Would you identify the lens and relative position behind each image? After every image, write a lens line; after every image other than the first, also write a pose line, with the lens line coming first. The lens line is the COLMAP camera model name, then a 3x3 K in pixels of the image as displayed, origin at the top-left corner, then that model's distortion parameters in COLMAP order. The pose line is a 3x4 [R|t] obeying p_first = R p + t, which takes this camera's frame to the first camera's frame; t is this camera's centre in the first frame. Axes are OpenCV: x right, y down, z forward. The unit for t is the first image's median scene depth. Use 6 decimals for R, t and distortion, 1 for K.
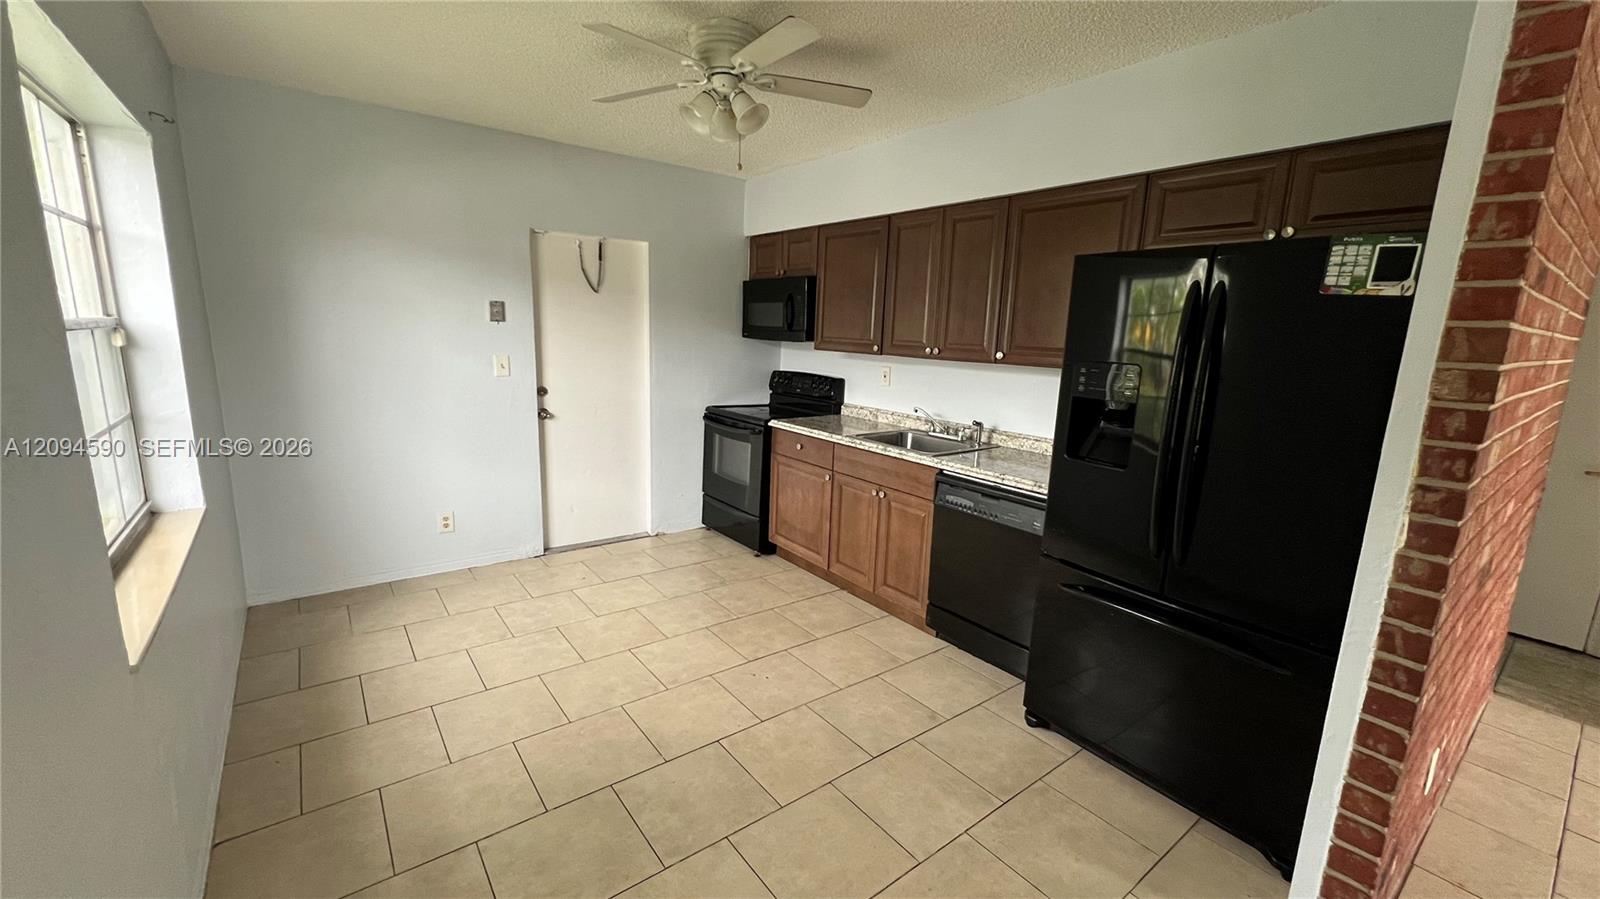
lens RADIAL K [[643.3, 0, 795.3], [0, 643.3, 450.4], [0, 0, 1]] dist [-0.001063, 0.000114]
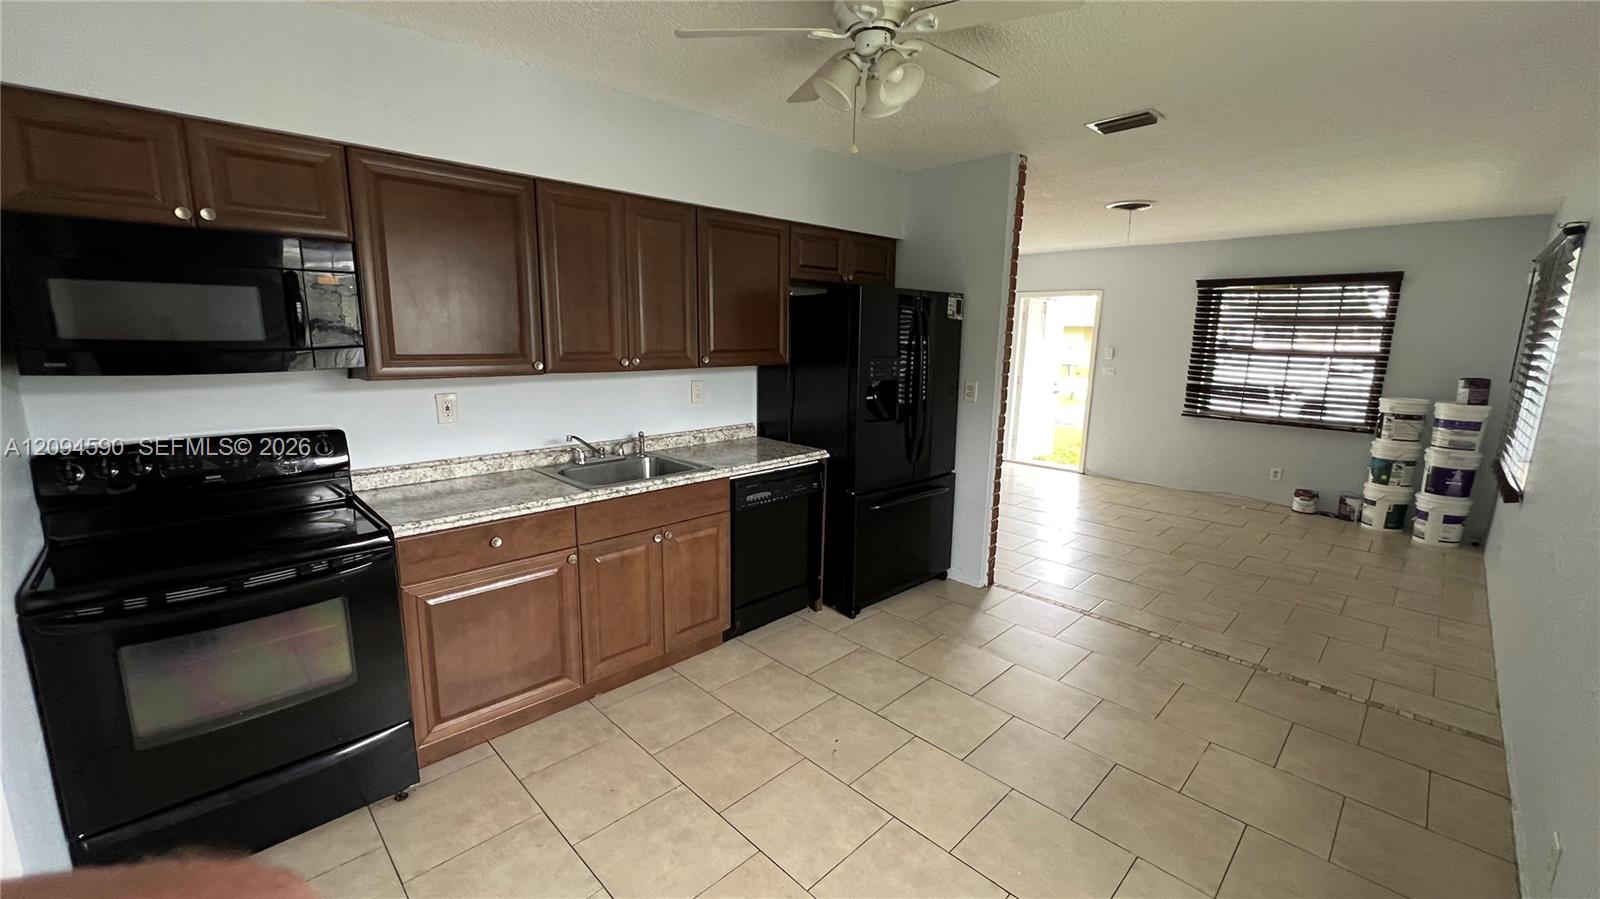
lens RADIAL K [[643.3, 0, 795.4], [0, 643.3, 450.2], [0, 0, 1]] dist [-0.001063, 0.000114]
pose [[-0.126200, -0.211983, 0.969091, -0.682130], [0.173323, 0.957163, 0.231945, -0.205098], [-0.976746, 0.197237, -0.084052, 0.887777]]
